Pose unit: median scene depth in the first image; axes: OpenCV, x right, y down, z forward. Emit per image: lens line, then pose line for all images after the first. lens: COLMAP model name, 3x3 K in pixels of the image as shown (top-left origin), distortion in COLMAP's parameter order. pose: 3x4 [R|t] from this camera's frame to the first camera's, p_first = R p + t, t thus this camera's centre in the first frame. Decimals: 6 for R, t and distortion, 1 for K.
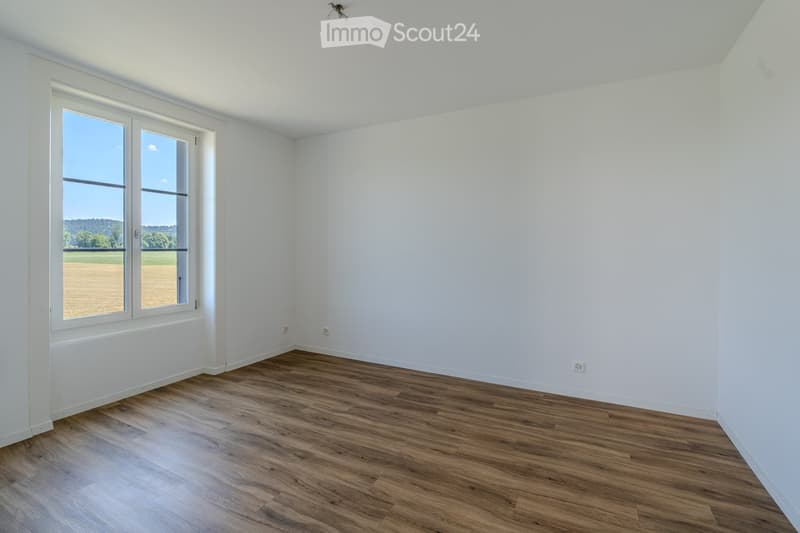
lens RADIAL K [[375.6, 0, 394.9], [0, 375.6, 248.9], [0, 0, 1]] dist [0.001985, 0.000711]
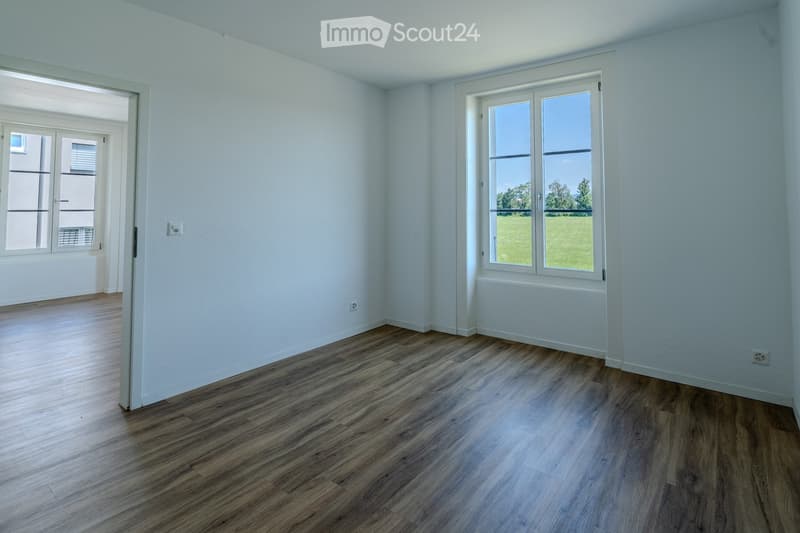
lens RADIAL K [[419.6, 0, 418.2], [0, 419.6, 189.8], [0, 0, 1]] dist [-0.002934, -0.000134]
pose [[-0.158673, -0.043637, -0.986366, 0.783434], [-0.002148, 0.999036, -0.043852, -0.006052], [0.987329, -0.004839, -0.158614, 1.184686]]
